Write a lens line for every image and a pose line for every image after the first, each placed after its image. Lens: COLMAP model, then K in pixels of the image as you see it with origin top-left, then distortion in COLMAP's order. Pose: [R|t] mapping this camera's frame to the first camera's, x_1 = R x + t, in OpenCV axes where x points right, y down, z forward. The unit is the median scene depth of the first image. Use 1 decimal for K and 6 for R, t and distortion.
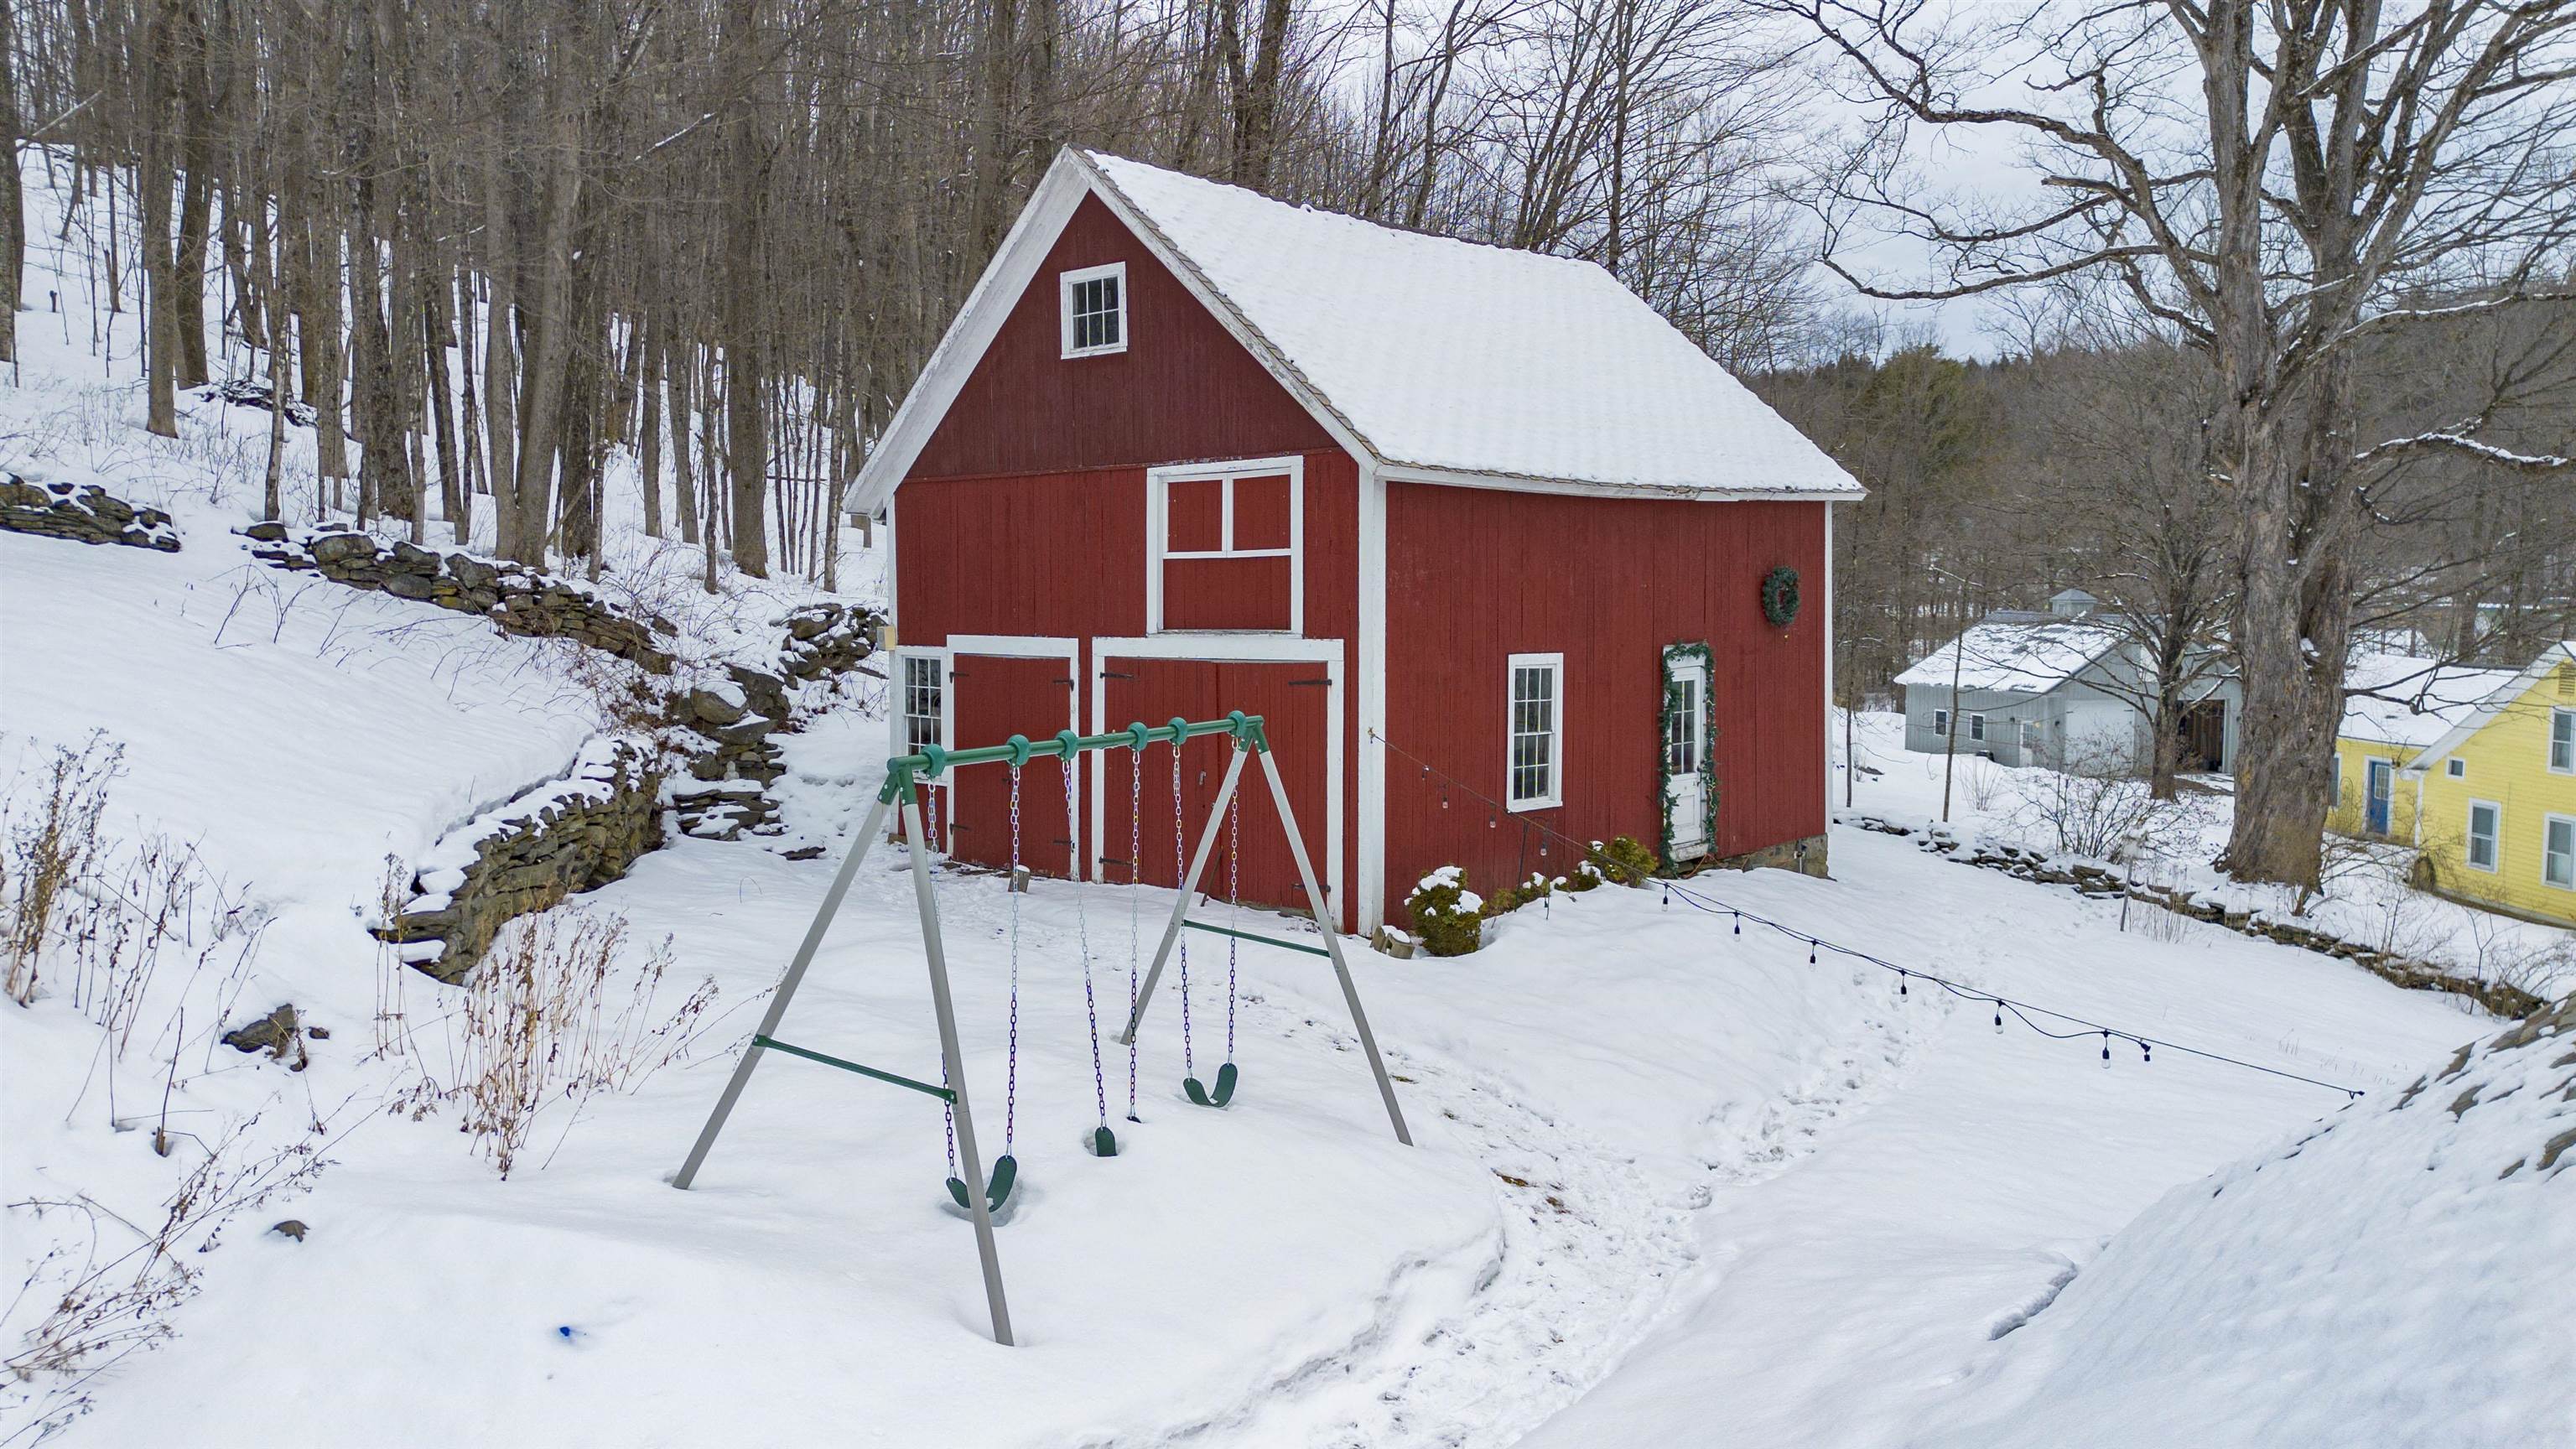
lens RADIAL K [[1818.8, 0, 1300.1], [0, 1818.8, 729.7], [0, 0, 1]] dist [0.076448, -0.077658]
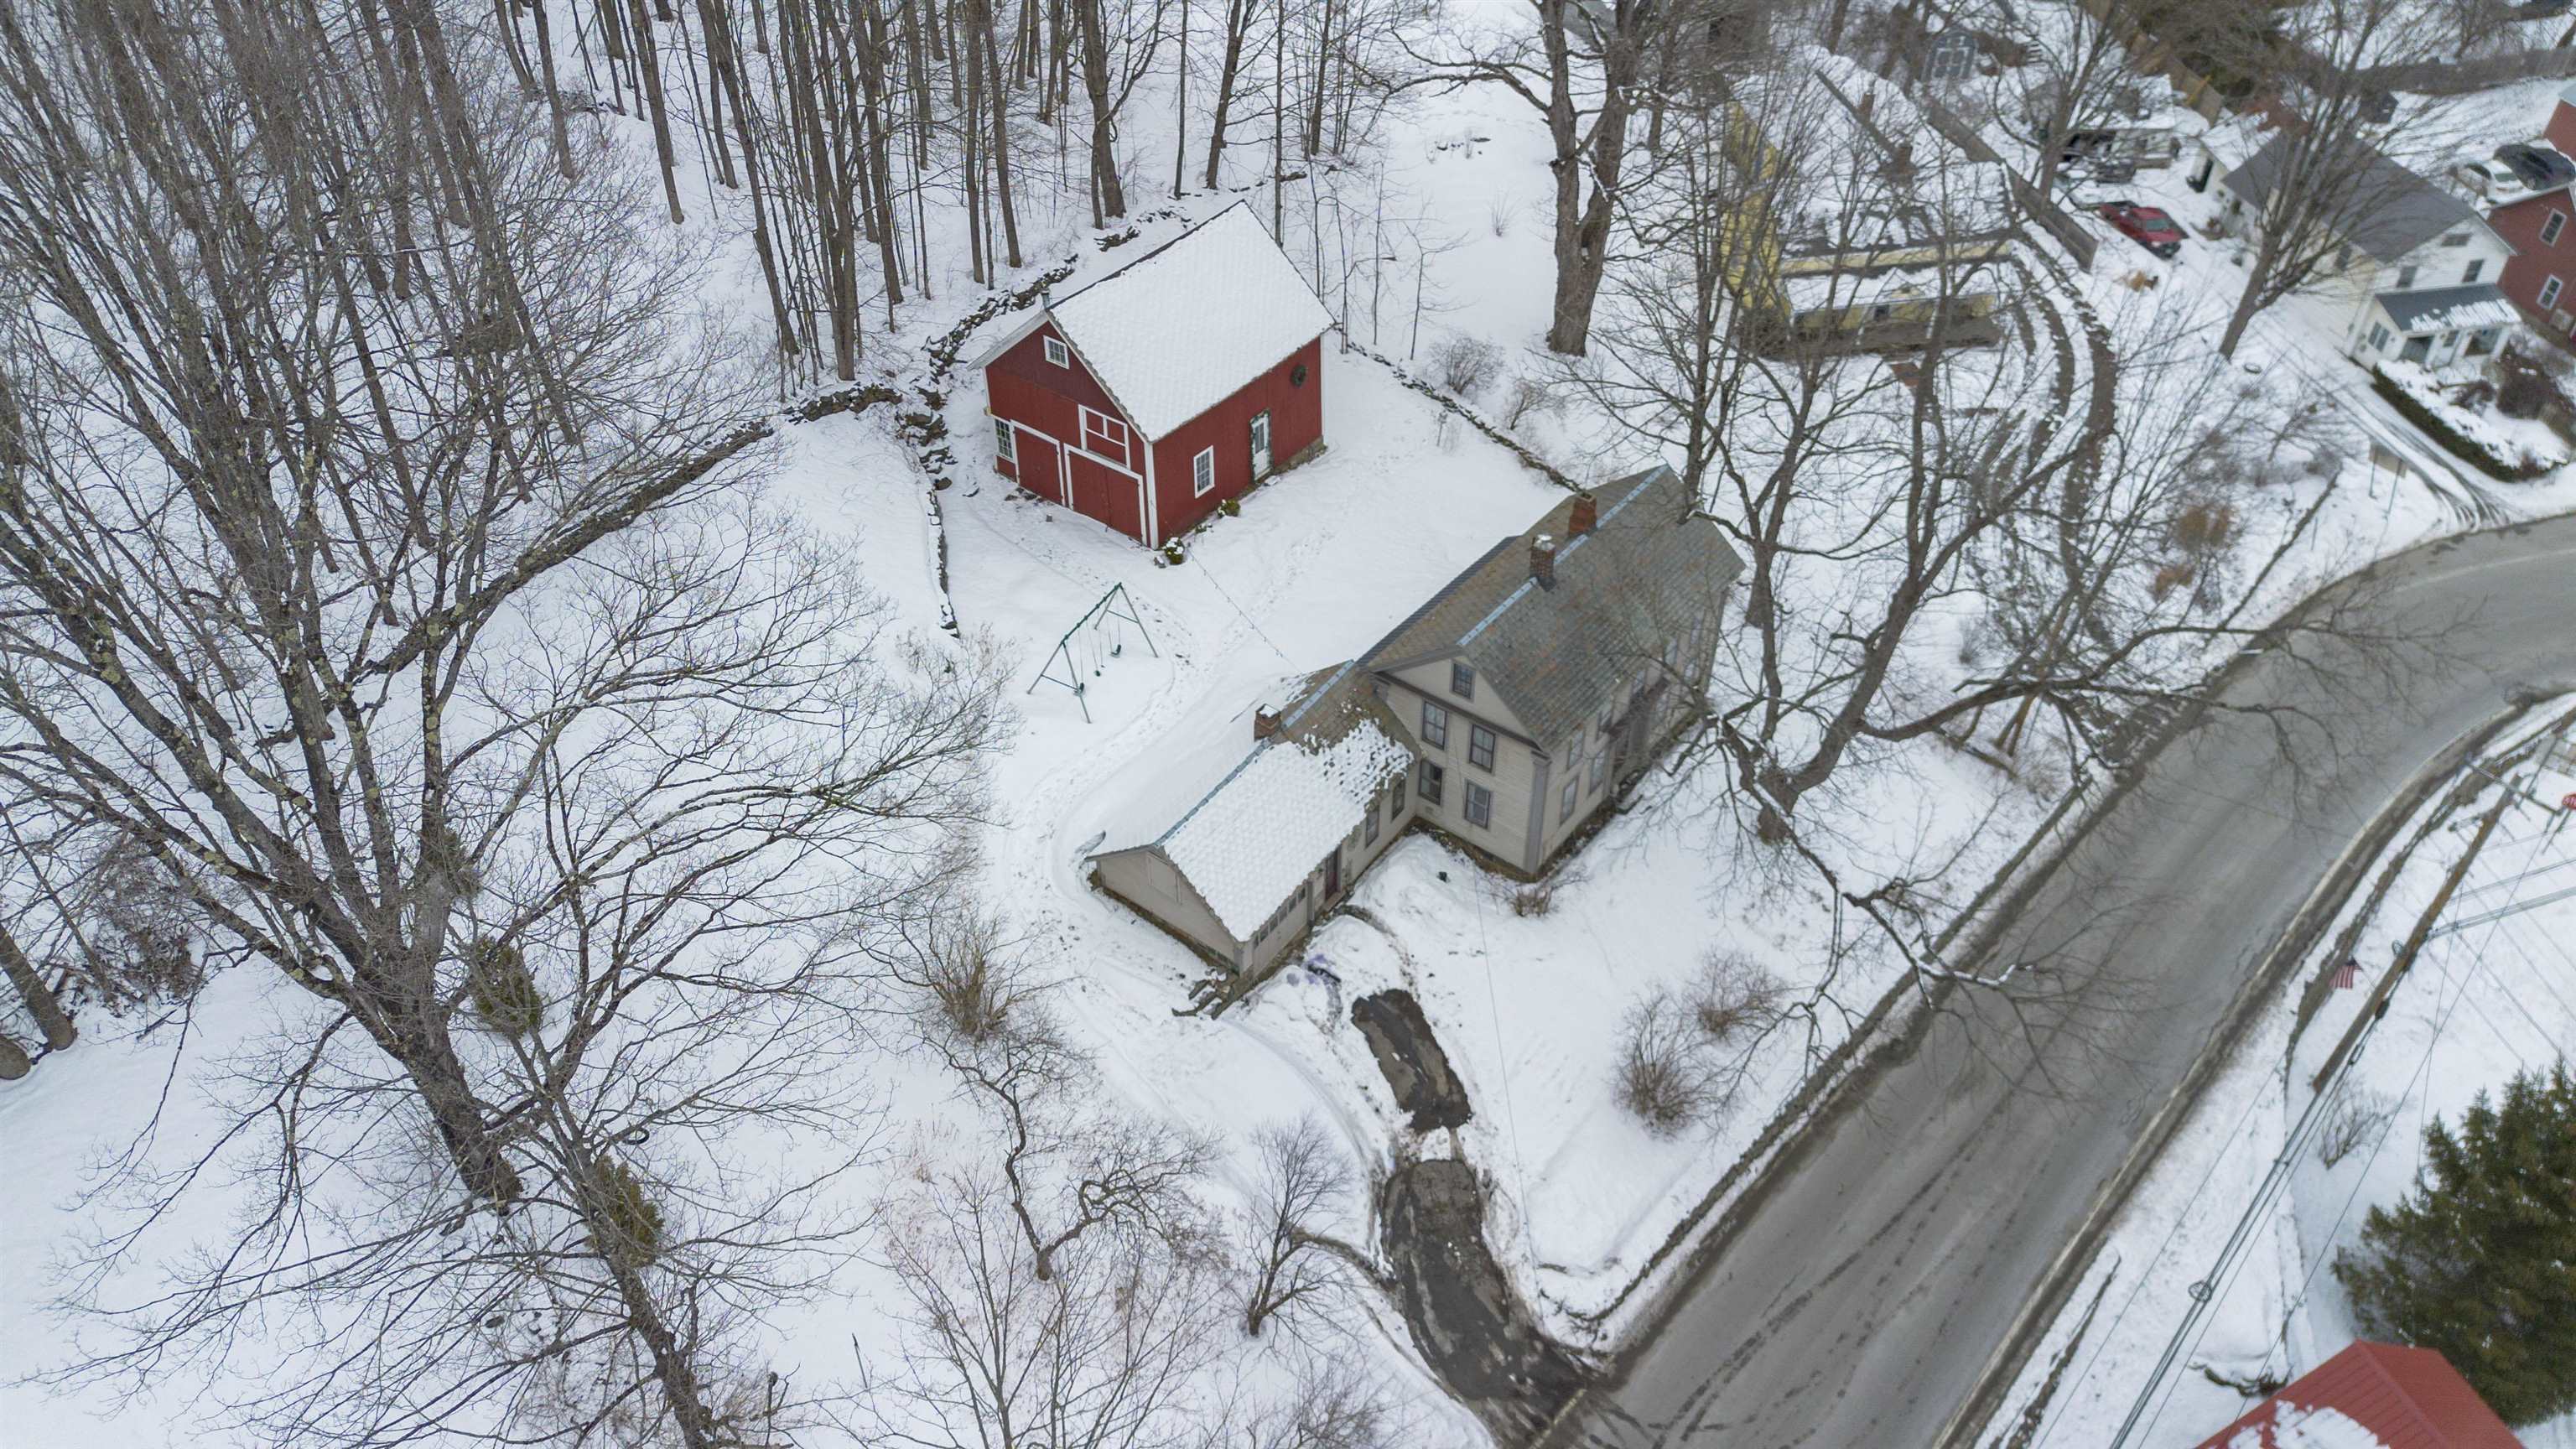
lens RADIAL K [[1818.8, 0, 1300.1], [0, 1818.8, 729.7], [0, 0, 1]] dist [0.076448, -0.077658]
pose [[0.997849, -0.042496, 0.049905, 0.104516], [0.004755, 0.806284, 0.591510, -1.372618], [-0.065375, -0.590000, 0.804752, -1.686794]]
